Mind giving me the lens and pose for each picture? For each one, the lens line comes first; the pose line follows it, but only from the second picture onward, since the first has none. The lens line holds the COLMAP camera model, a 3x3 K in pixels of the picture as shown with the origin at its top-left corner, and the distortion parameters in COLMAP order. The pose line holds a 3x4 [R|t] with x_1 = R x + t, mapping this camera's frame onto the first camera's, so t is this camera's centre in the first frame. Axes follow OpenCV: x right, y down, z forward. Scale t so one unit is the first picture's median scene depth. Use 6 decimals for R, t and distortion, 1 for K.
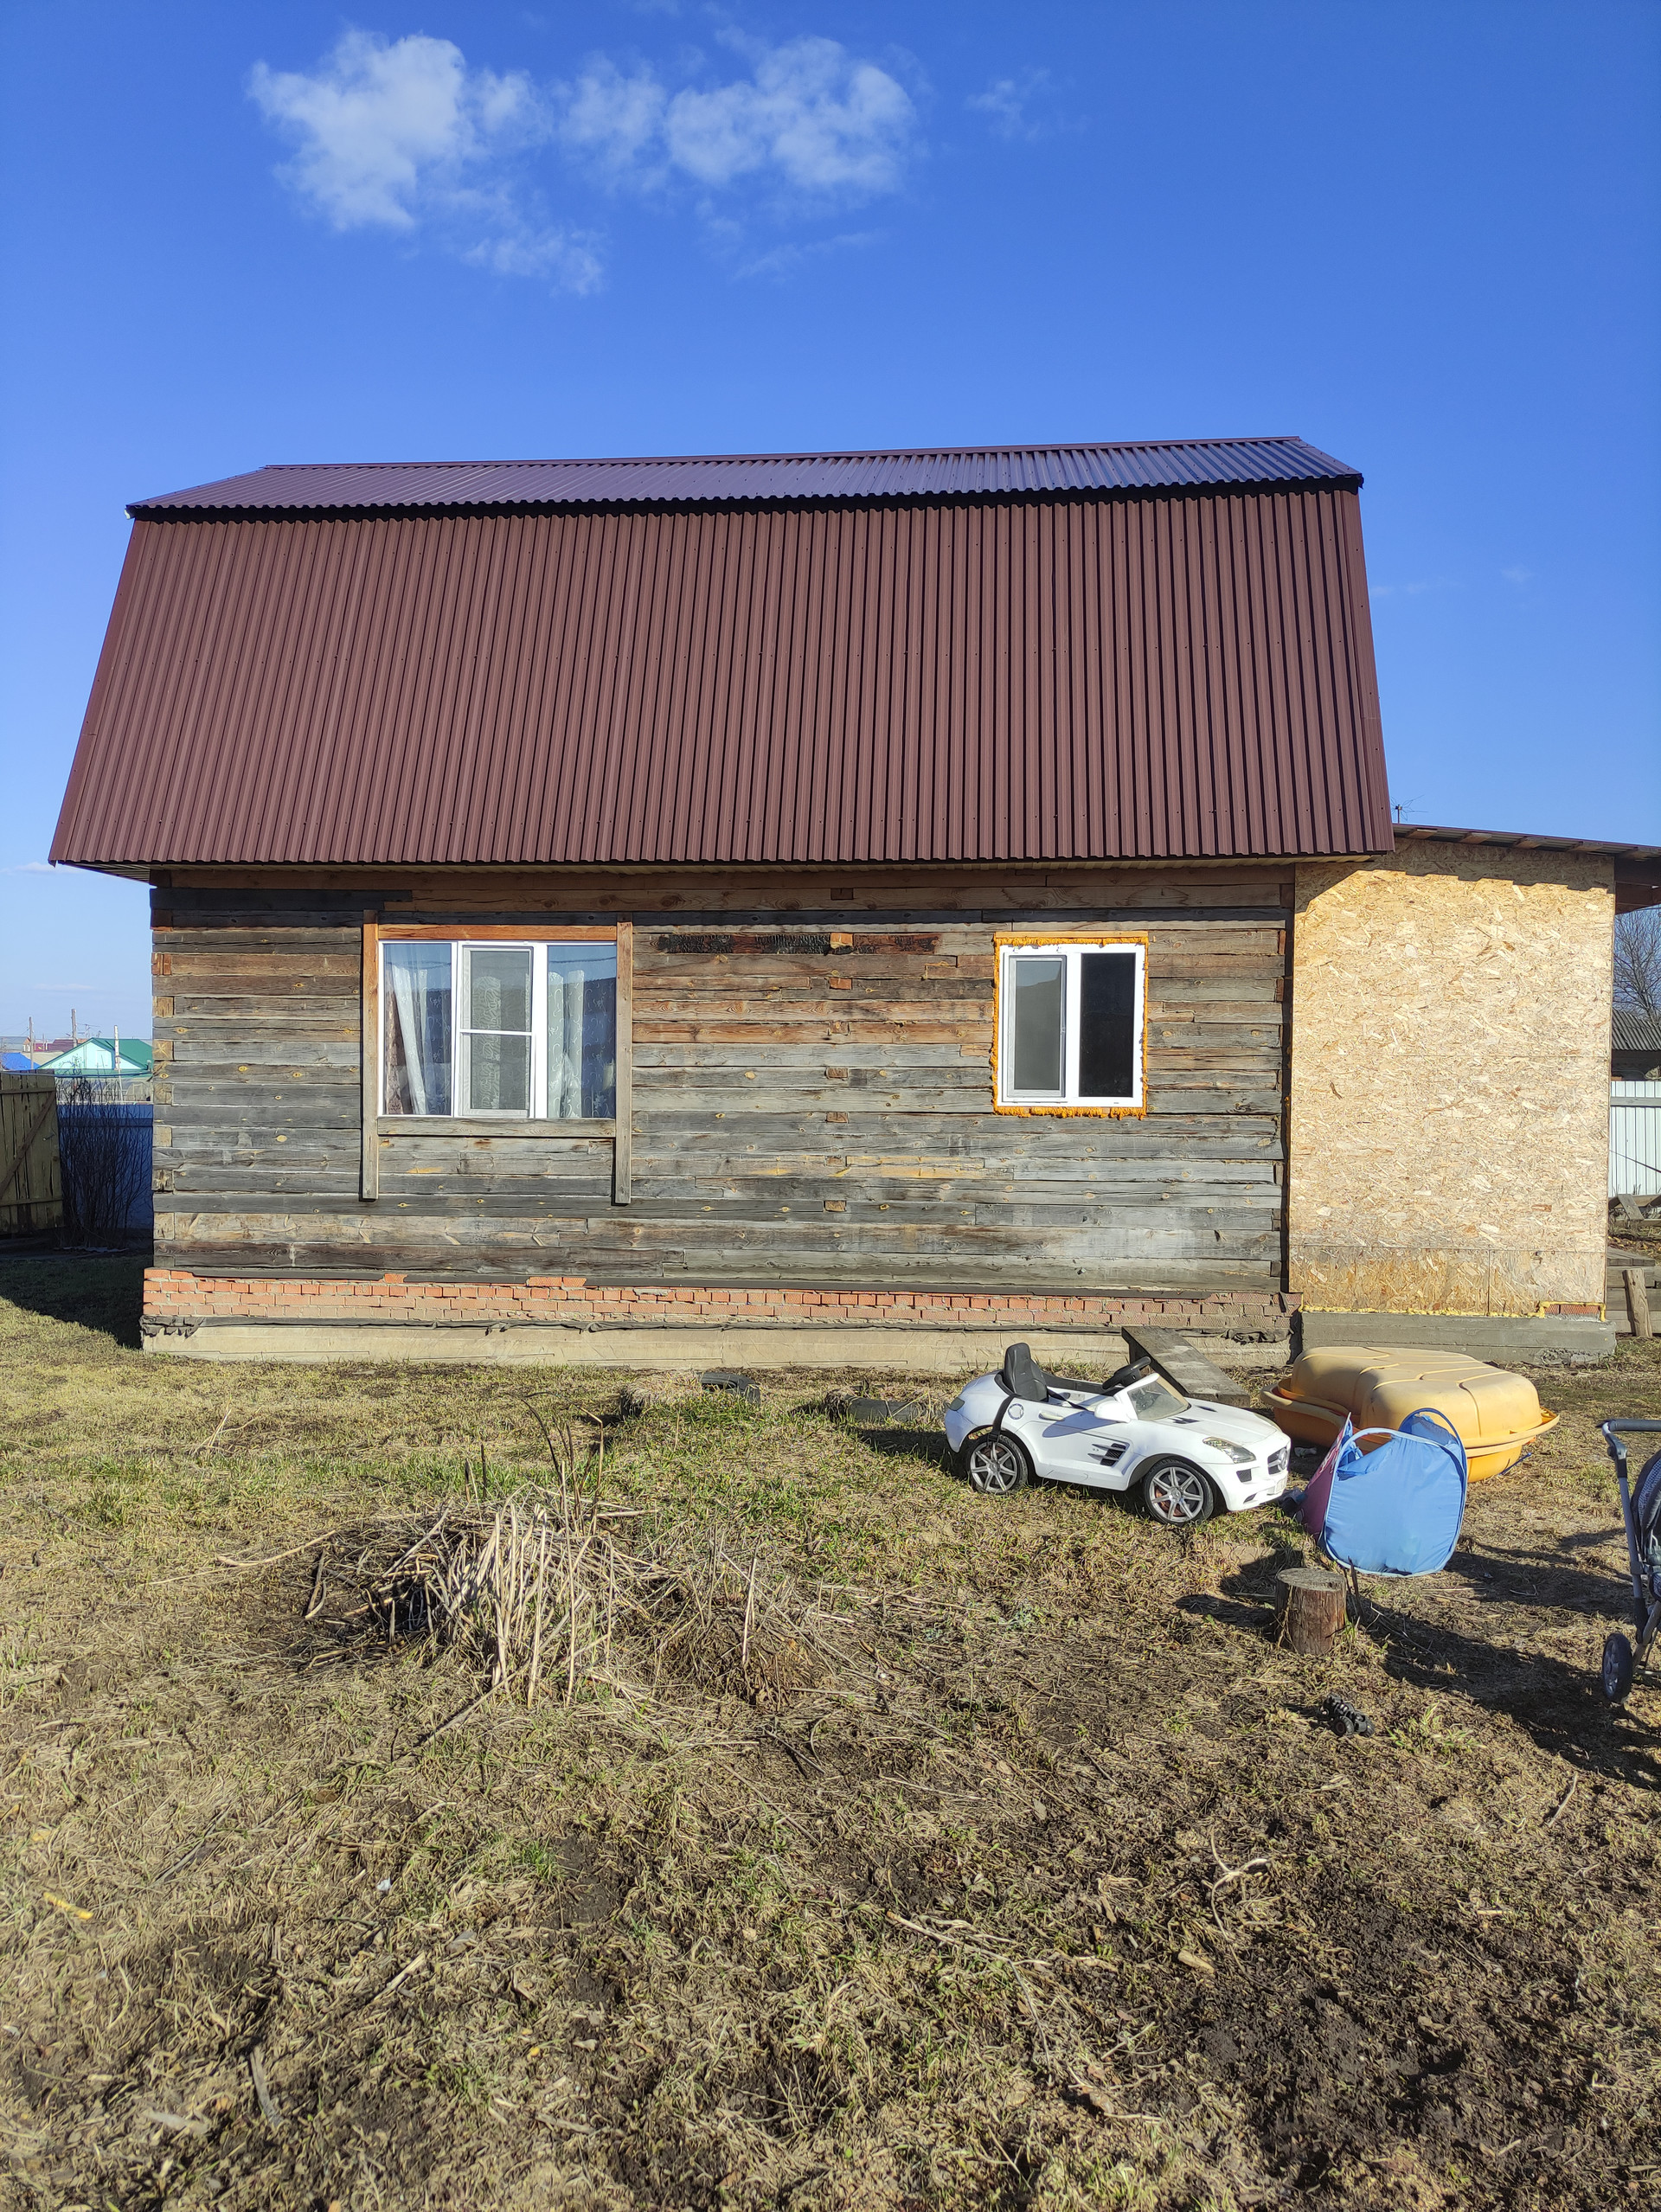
lens RADIAL K [[1629.0, 0, 833.5], [0, 1629.0, 1113.1], [0, 0, 1]] dist [0.057267, -0.030370]
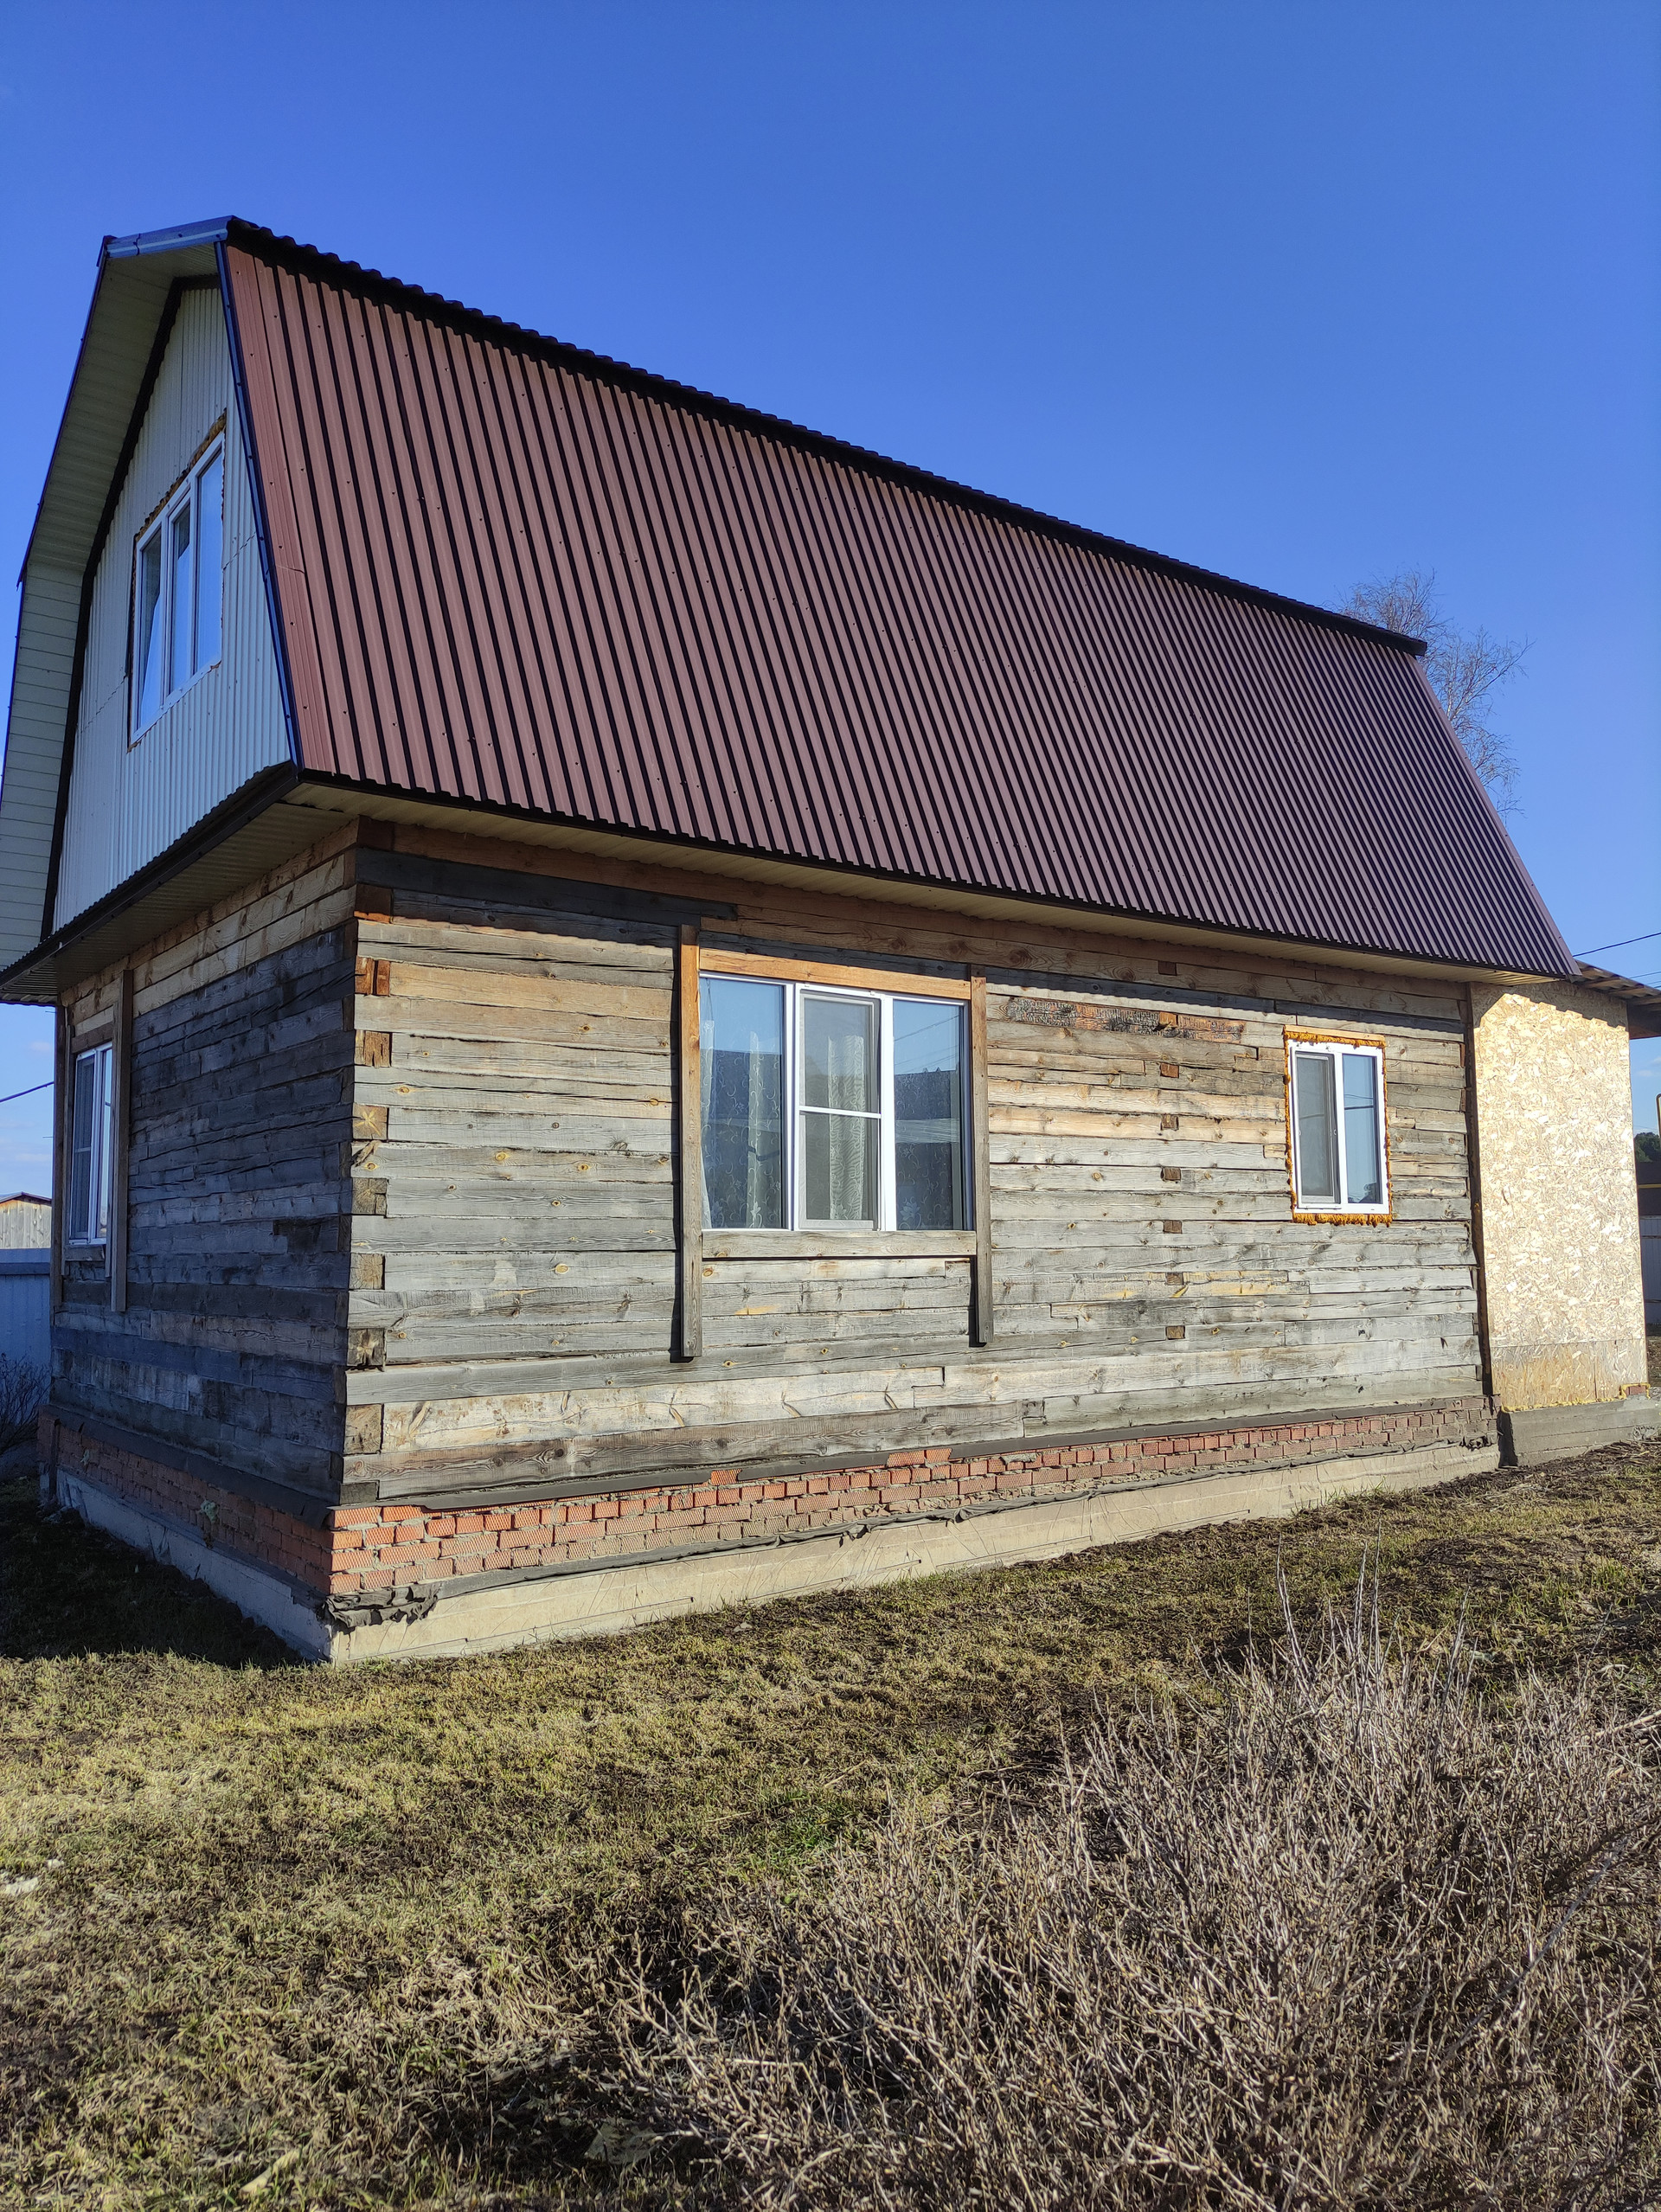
lens RADIAL K [[1629.0, 0, 851.1], [0, 1629.0, 1064.8], [0, 0, 1]] dist [0.057267, -0.030370]
pose [[0.747047, 0.058298, 0.662210, -0.696872], [0.018396, 0.993953, -0.108255, 0.007903], [-0.664517, 0.093054, 0.741457, 0.472904]]
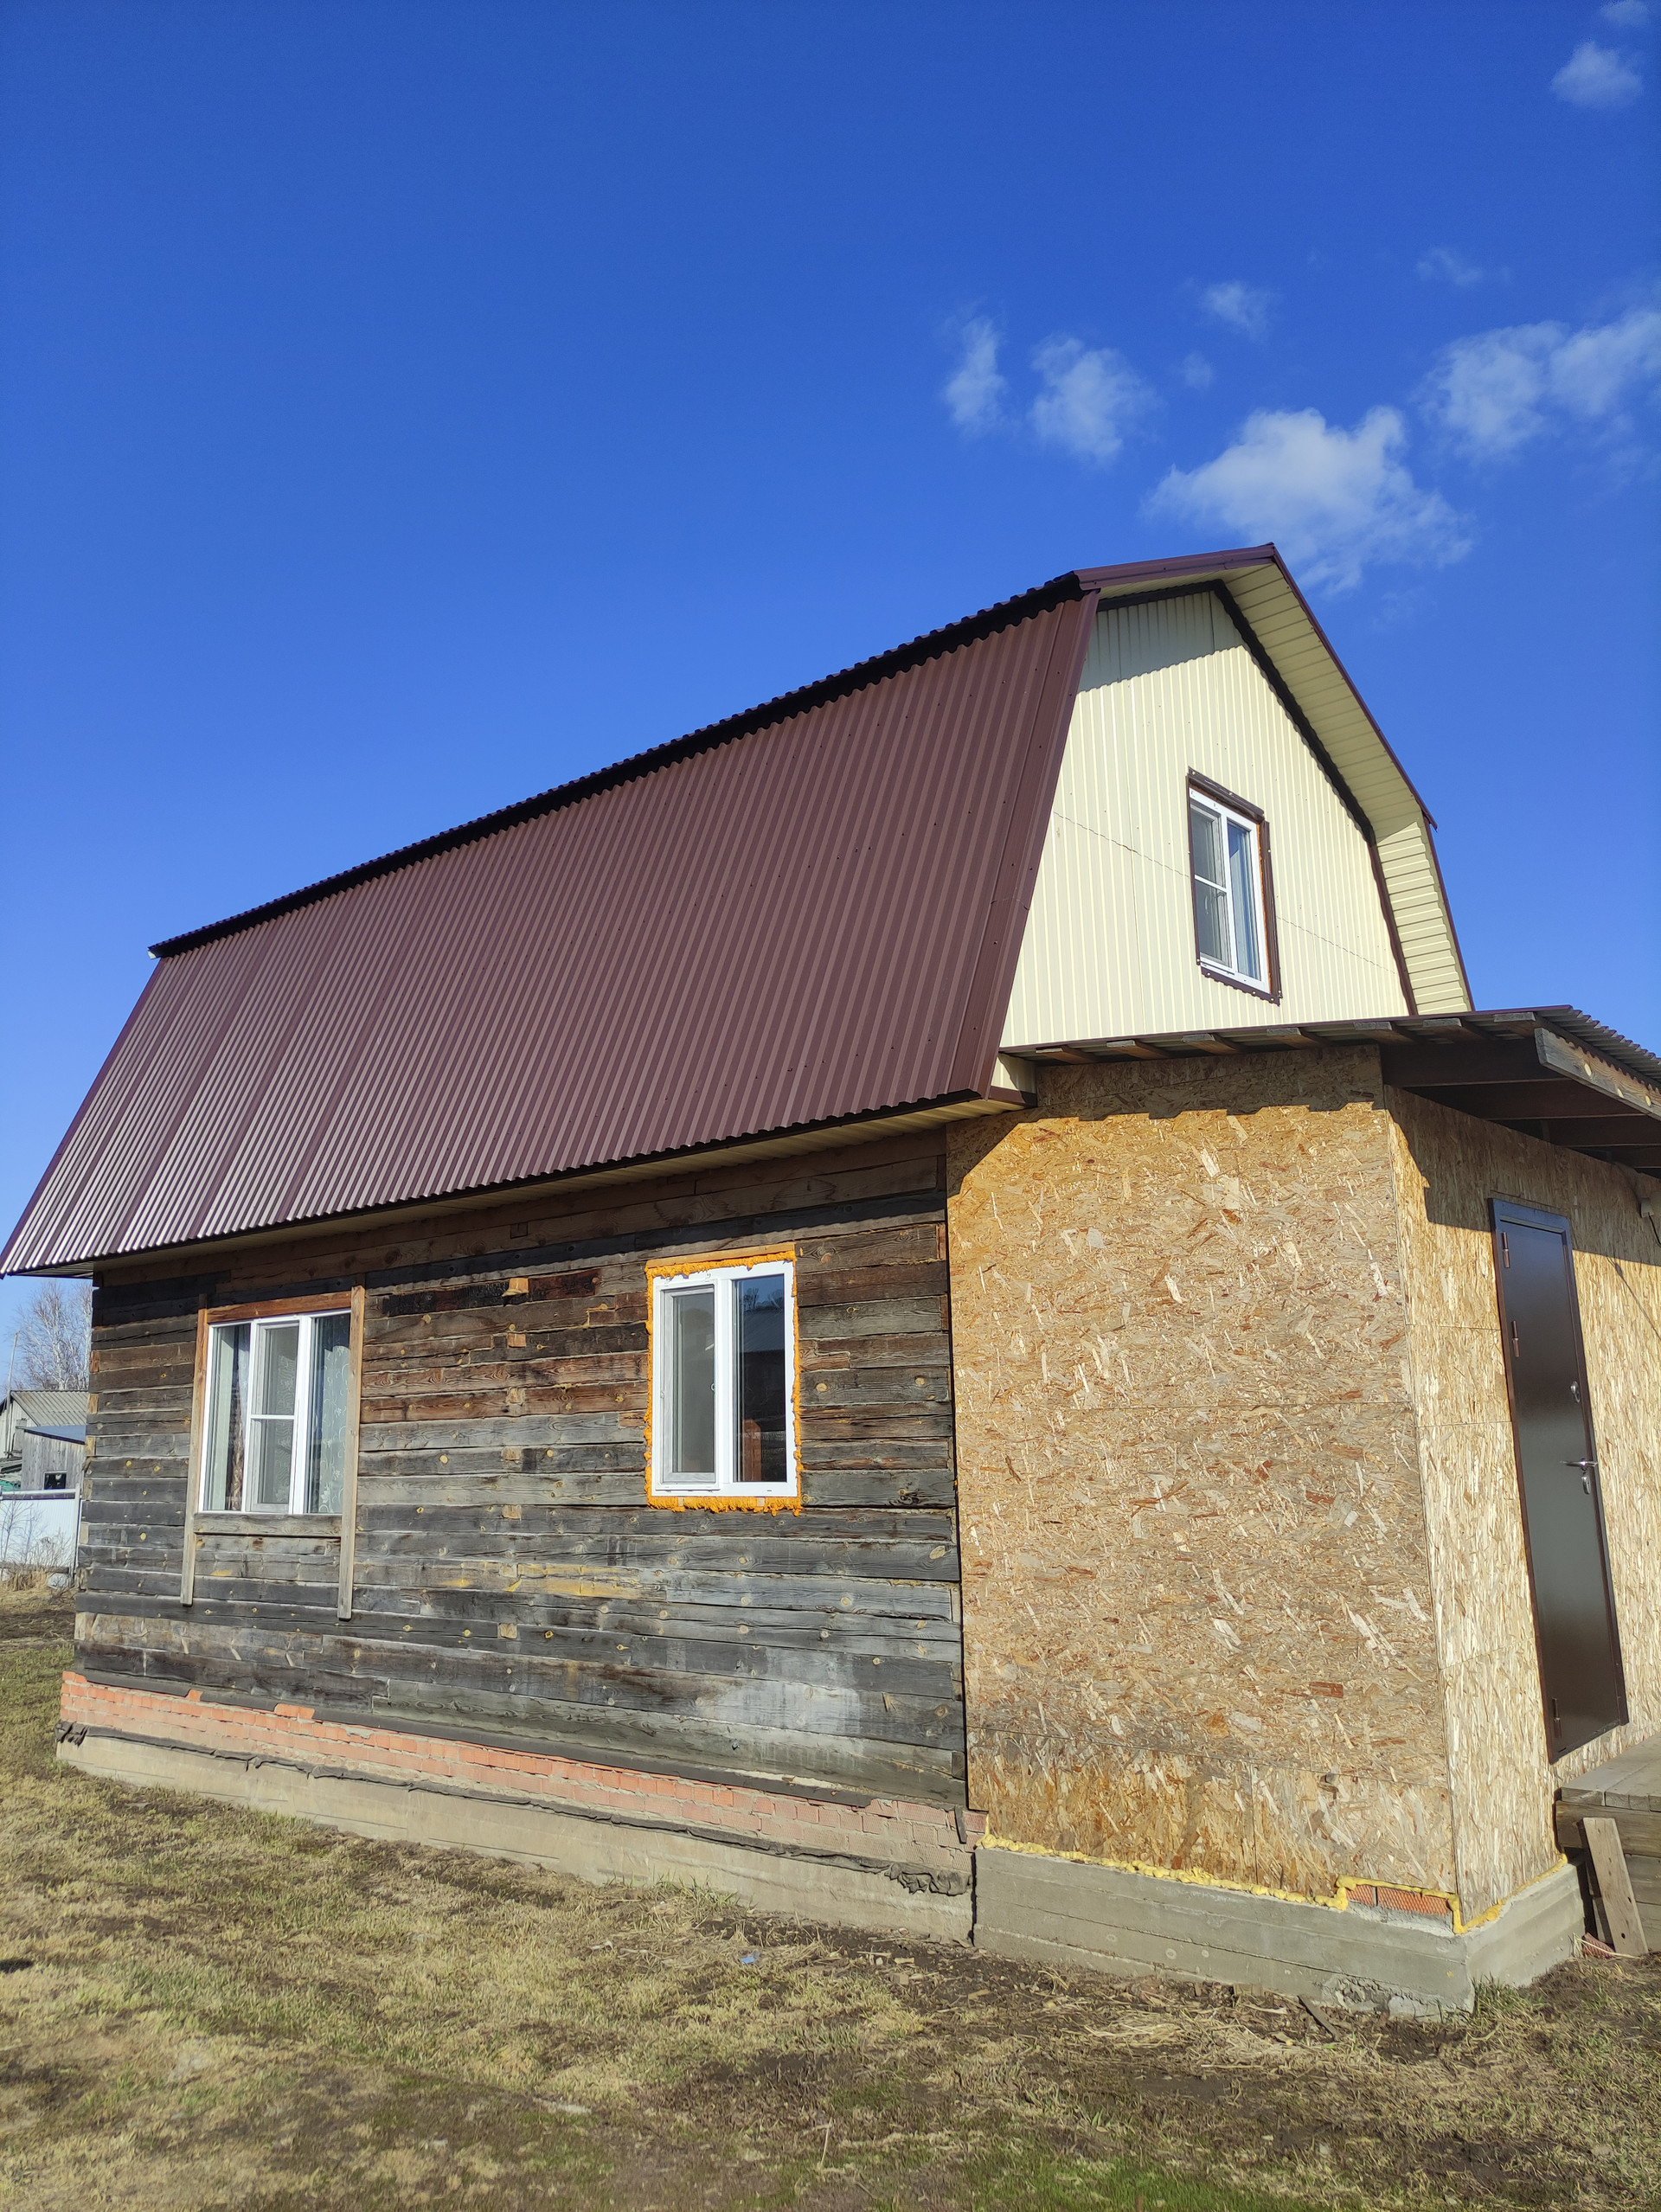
lens RADIAL K [[1629.0, 0, 838.3], [0, 1629.0, 1095.9], [0, 0, 1]] dist [0.057267, -0.030370]
pose [[0.819870, -0.143057, -0.554390, 0.604448], [0.027590, 0.977029, -0.211314, -0.022548], [0.571885, 0.157954, 0.804983, 0.420671]]
